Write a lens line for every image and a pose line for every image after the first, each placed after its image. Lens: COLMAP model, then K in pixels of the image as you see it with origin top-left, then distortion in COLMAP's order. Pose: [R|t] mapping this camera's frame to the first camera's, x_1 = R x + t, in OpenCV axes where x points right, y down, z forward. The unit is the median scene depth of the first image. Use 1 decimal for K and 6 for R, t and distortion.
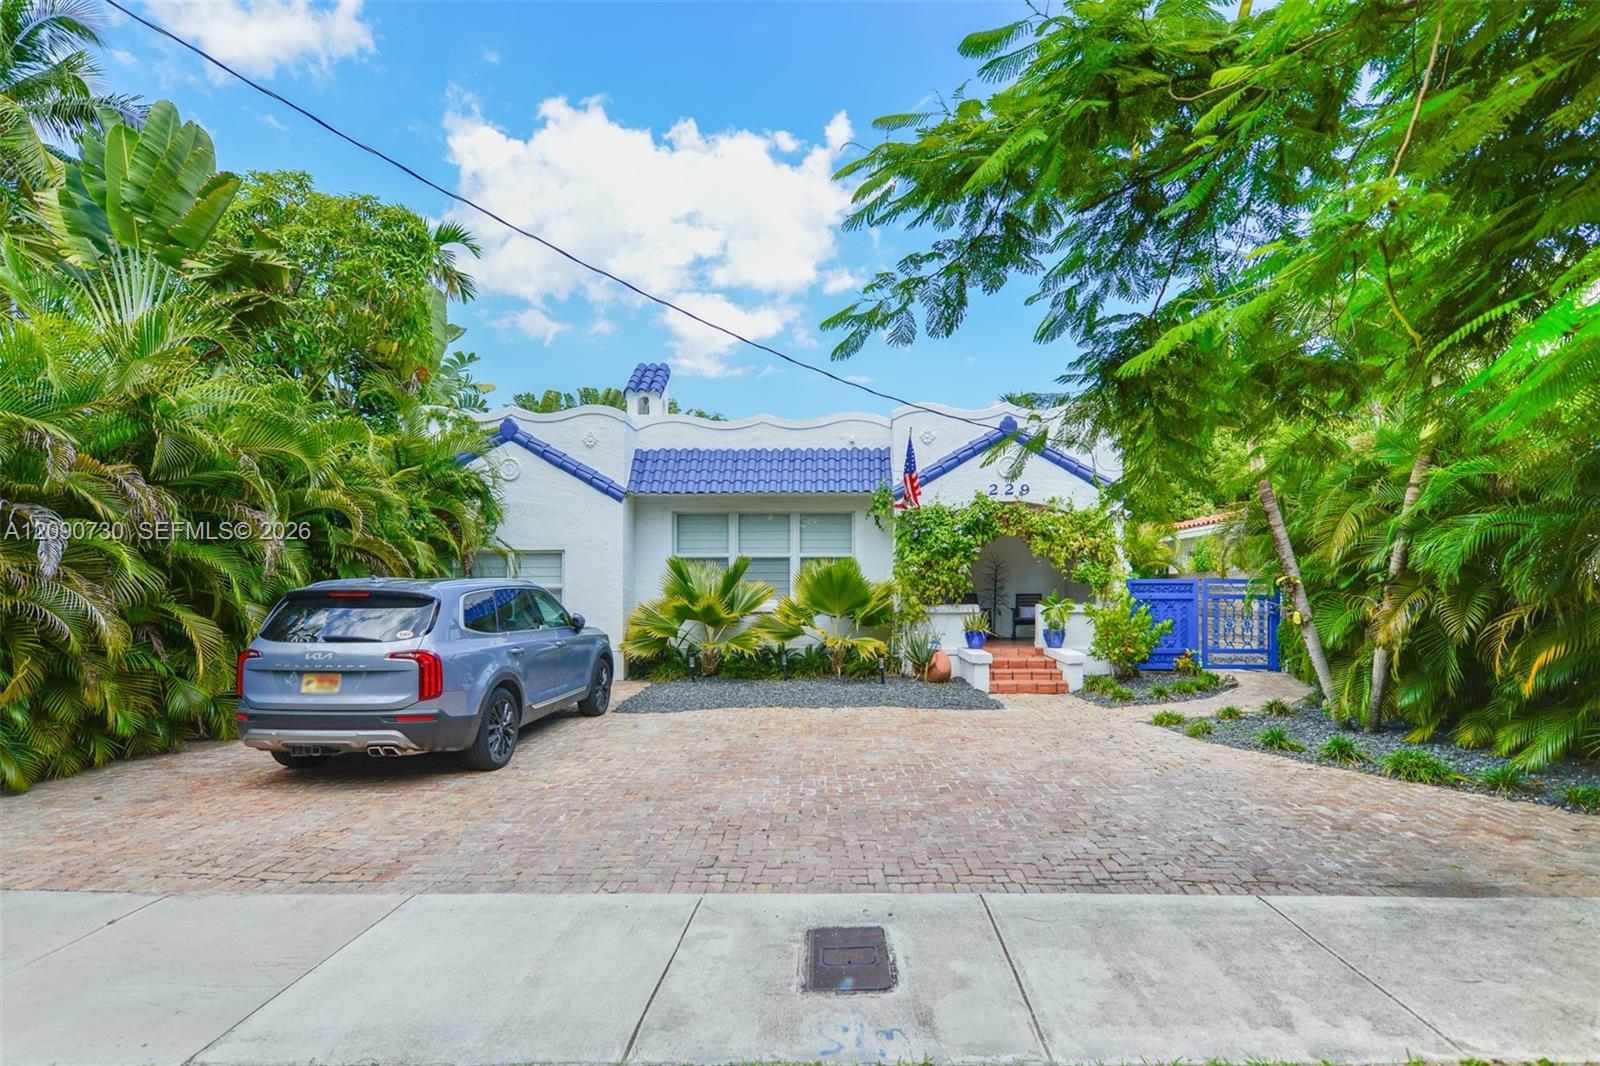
lens RADIAL K [[803.6, 0, 833.2], [0, 803.6, 583.7], [0, 0, 1]] dist [0.002857, -0.001796]
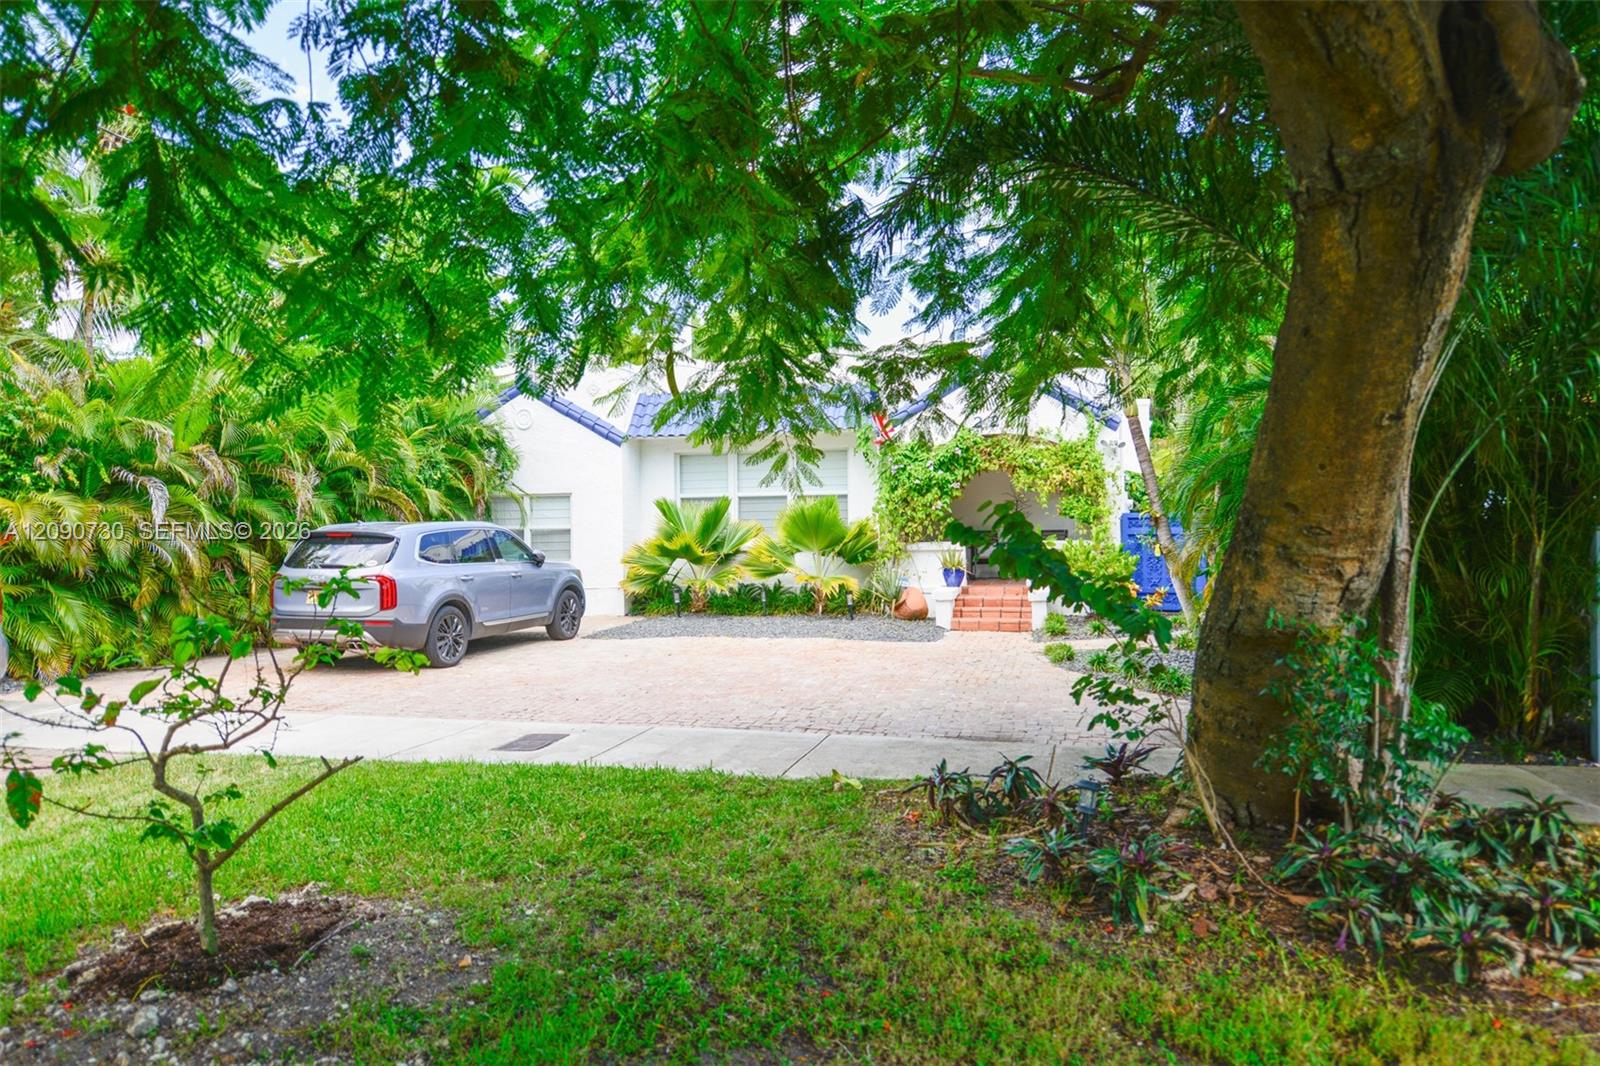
lens RADIAL K [[1052.6, 0, 798.2], [0, 1052.6, 527.8], [0, 0, 1]] dist [0.000902, 0.002912]
pose [[0.968255, -0.009969, -0.249765, 0.320960], [0.011509, 0.999923, 0.004709, 0.001068], [0.249699, -0.007434, 0.968295, -0.290541]]
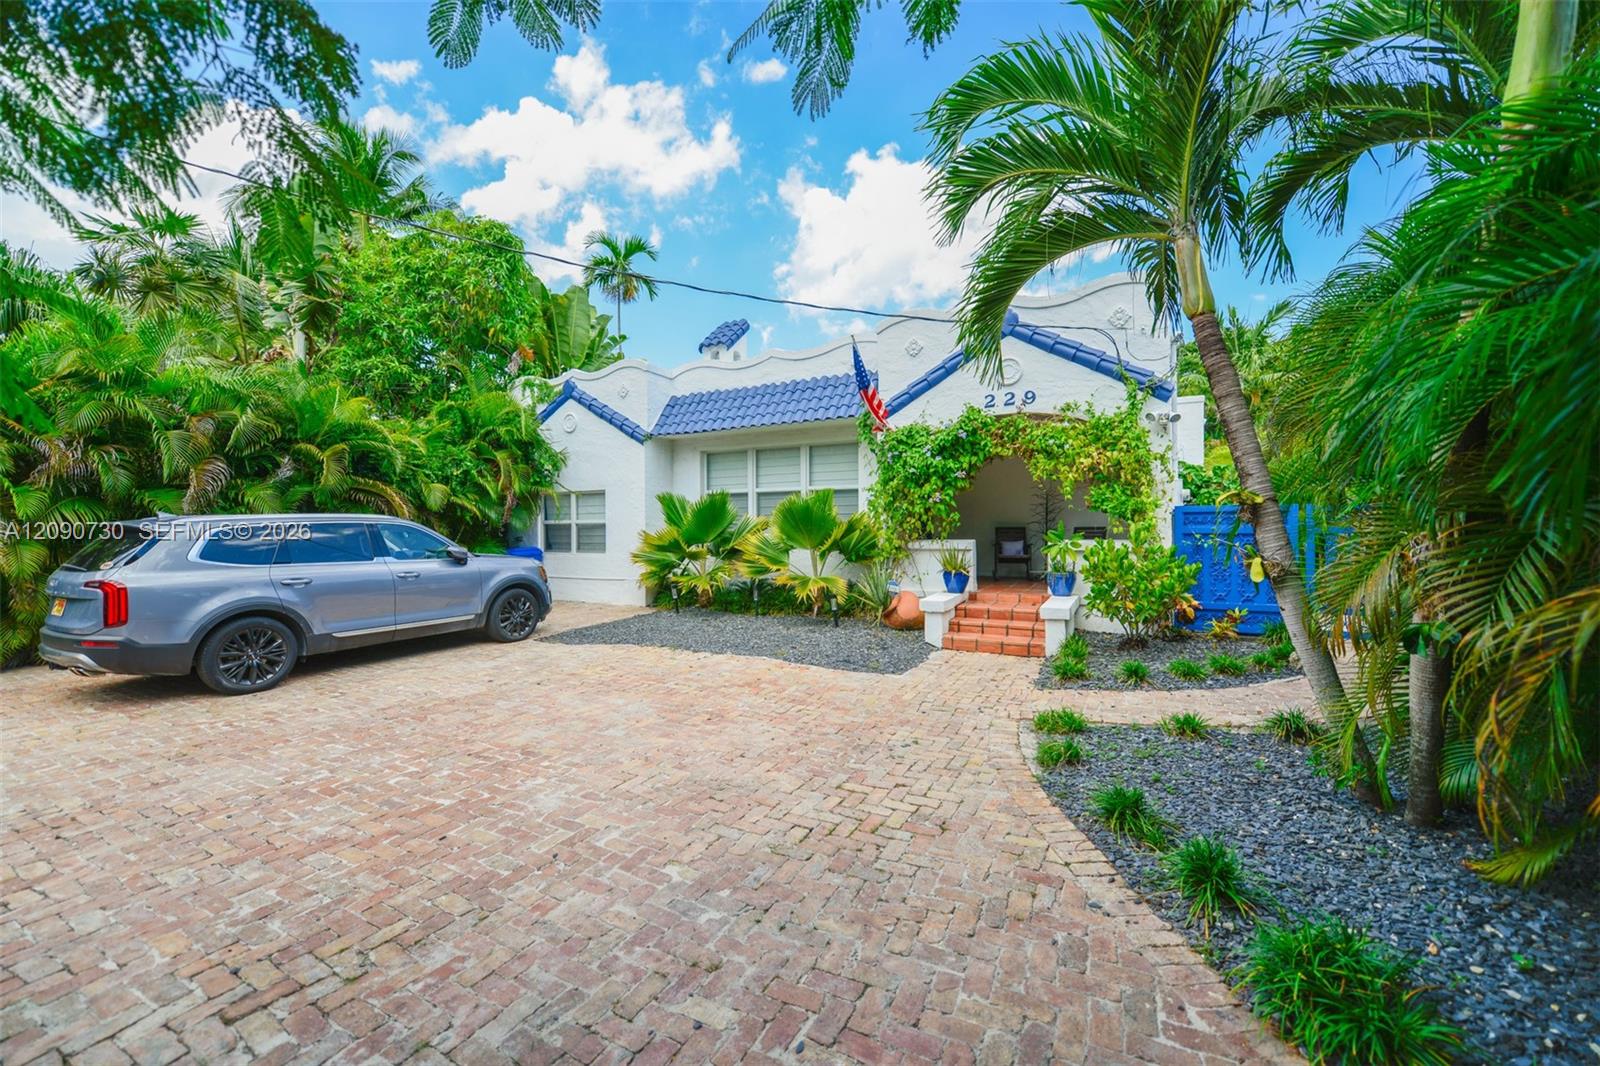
lens RADIAL K [[637.2, 0, 799.1], [0, 637.2, 530.4], [0, 0, 1]] dist [-0.001901, -0.000252]
pose [[0.886123, -0.000947, -0.463448, 0.347018], [0.007574, 0.999894, 0.012438, 0.006689], [0.463387, -0.014532, 0.886037, 0.344138]]
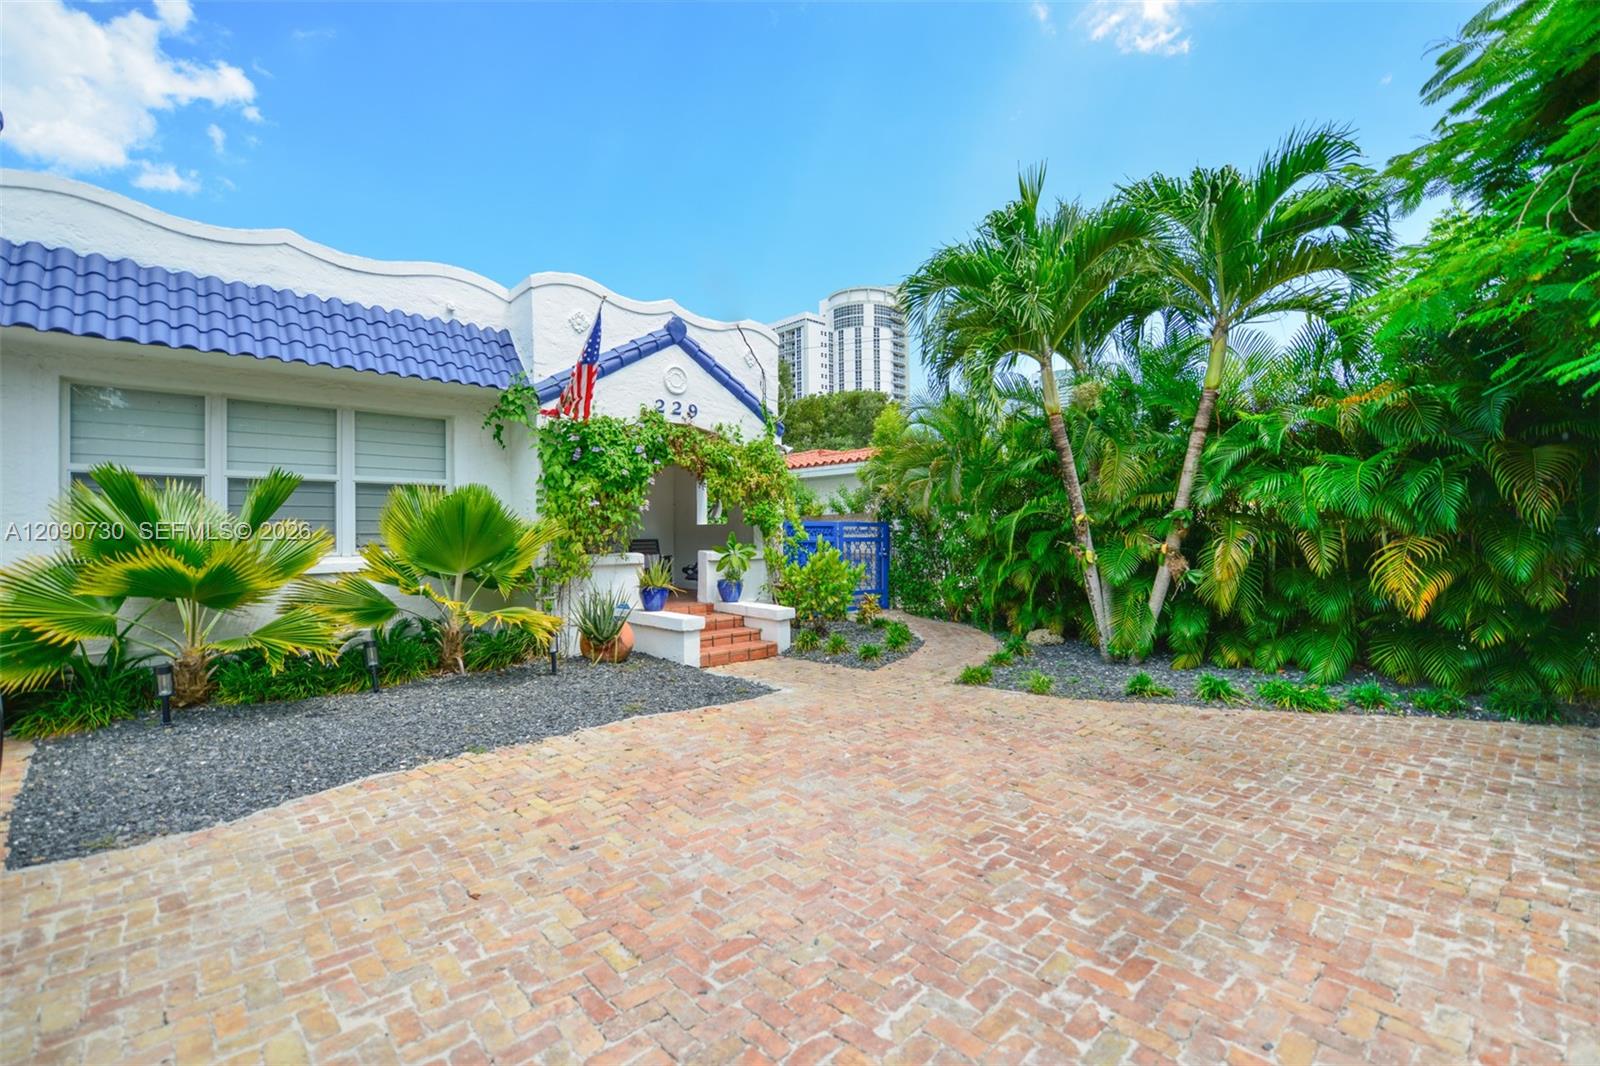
lens RADIAL K [[708.7, 0, 801.6], [0, 708.7, 535.1], [0, 0, 1]] dist [-0.011256, 0.000041]
pose [[0.716822, -0.005945, 0.697231, -0.194835], [0.005291, 0.999981, 0.003087, 0.007985], [-0.697237, 0.001476, 0.716840, 0.428578]]
